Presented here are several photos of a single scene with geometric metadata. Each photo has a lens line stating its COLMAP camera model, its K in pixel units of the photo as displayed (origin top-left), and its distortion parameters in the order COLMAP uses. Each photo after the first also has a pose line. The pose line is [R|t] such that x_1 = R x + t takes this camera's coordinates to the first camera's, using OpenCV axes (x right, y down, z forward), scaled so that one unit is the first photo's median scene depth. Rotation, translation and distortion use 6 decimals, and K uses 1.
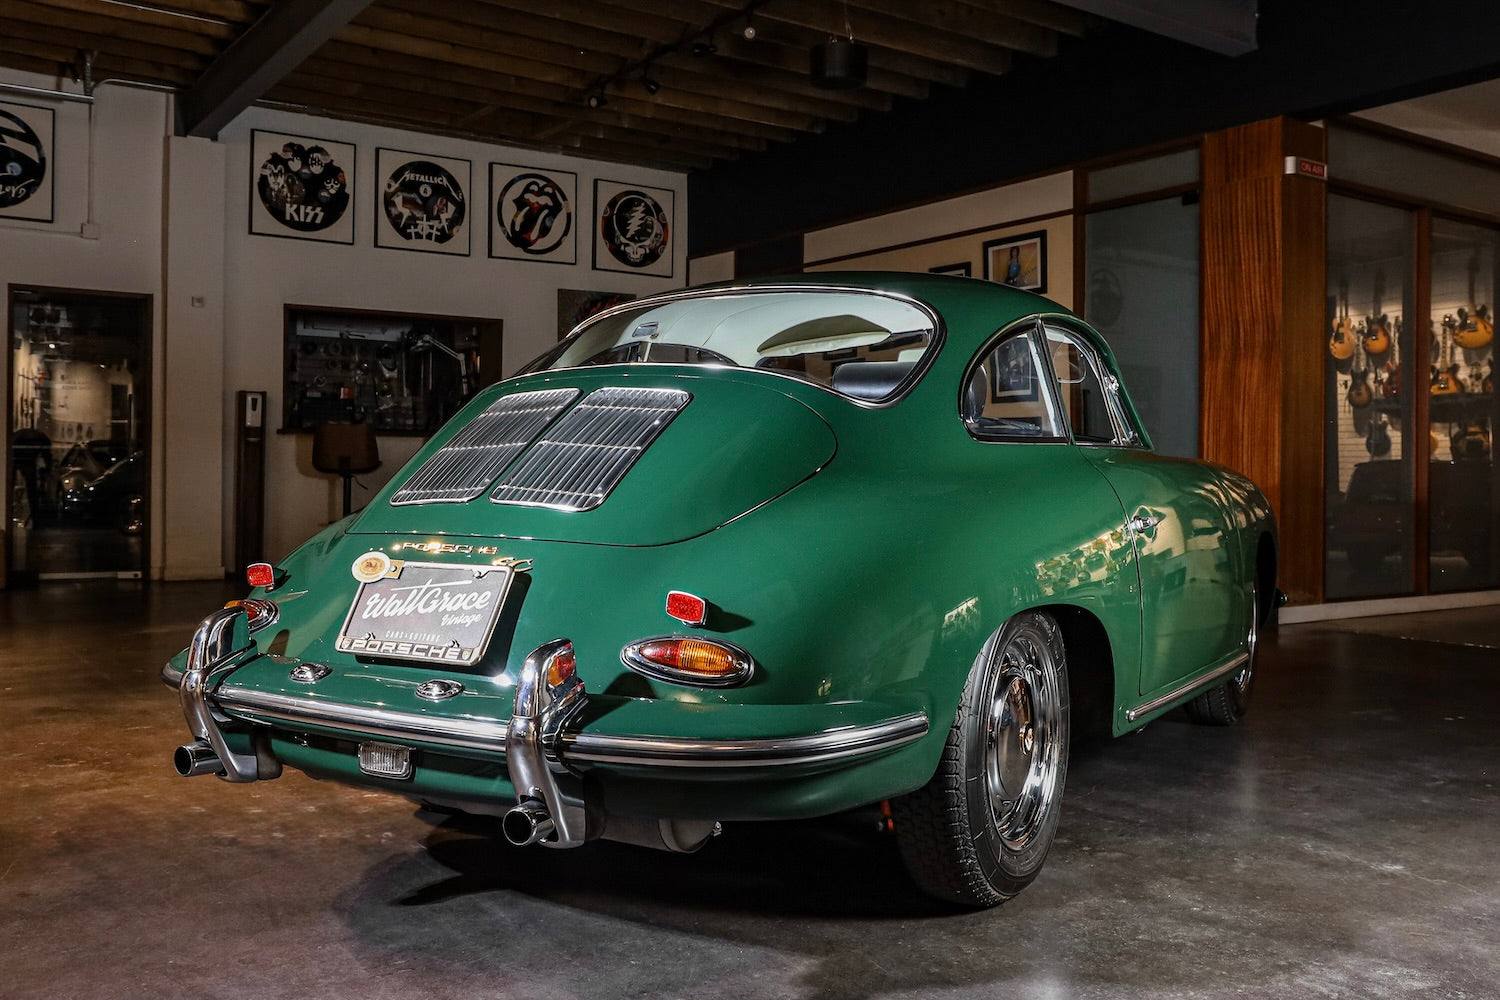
lens RADIAL K [[1713.2, 0, 750.0], [0, 1713.2, 500.0], [0, 0, 1]] dist [0.005615, -0.000383]
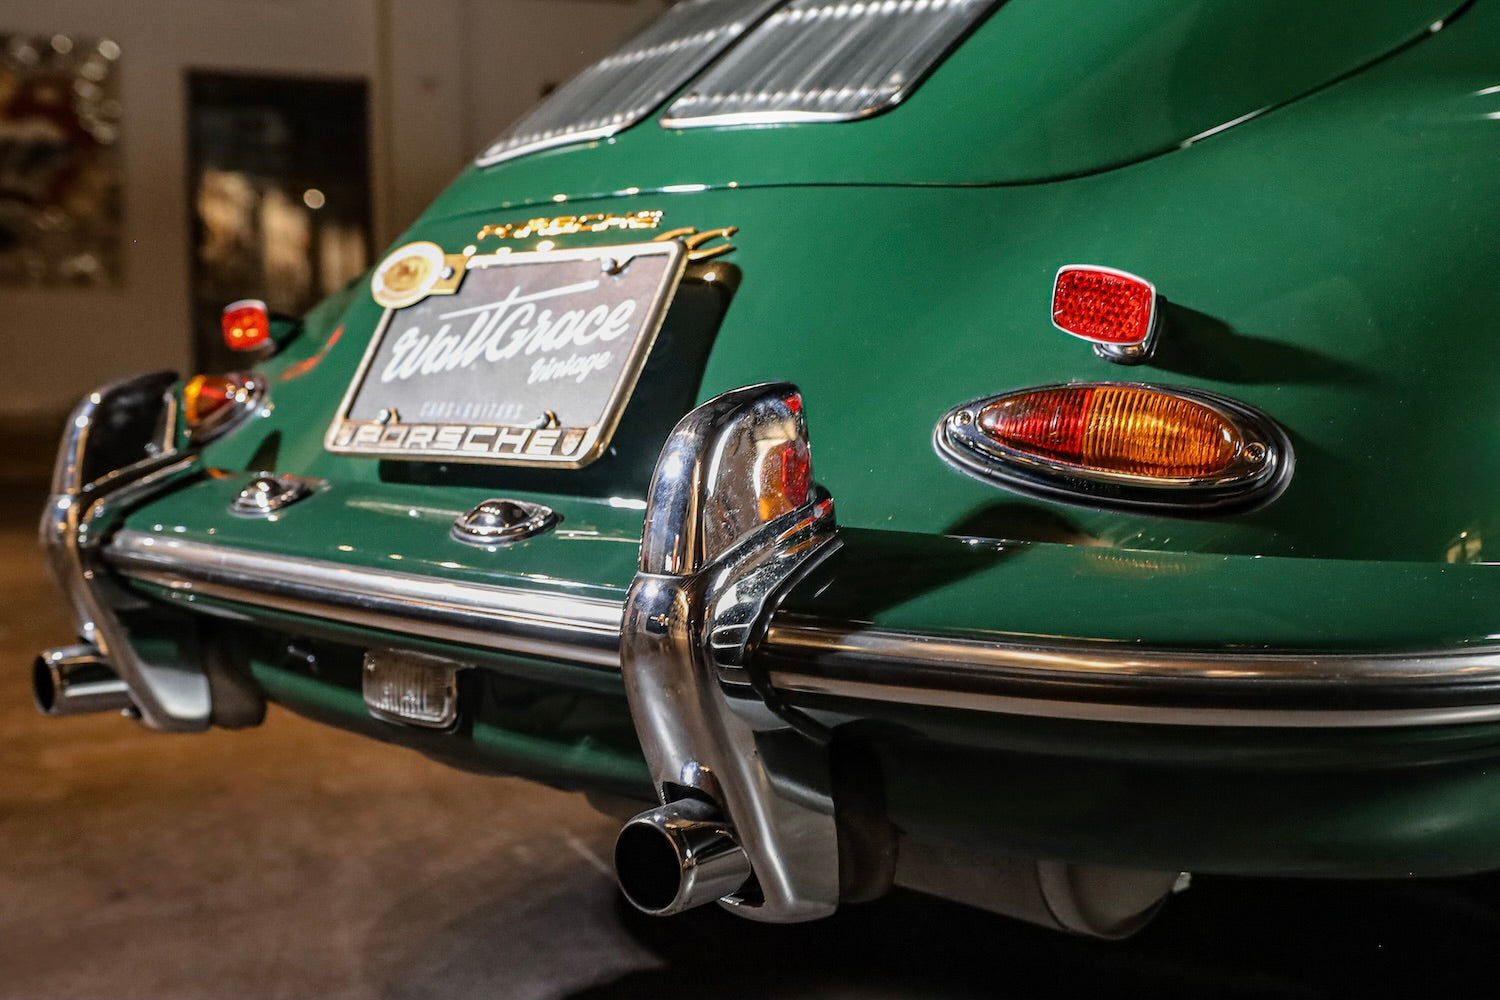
lens RADIAL K [[1713.2, 0, 750.0], [0, 1713.2, 500.0], [0, 0, 1]] dist [0.005615, -0.000383]
pose [[0.969540, -0.004566, -0.244890, -0.019833], [0.009024, 0.999813, 0.017087, 0.096463], [0.244766, -0.018776, 0.969400, 0.596971]]
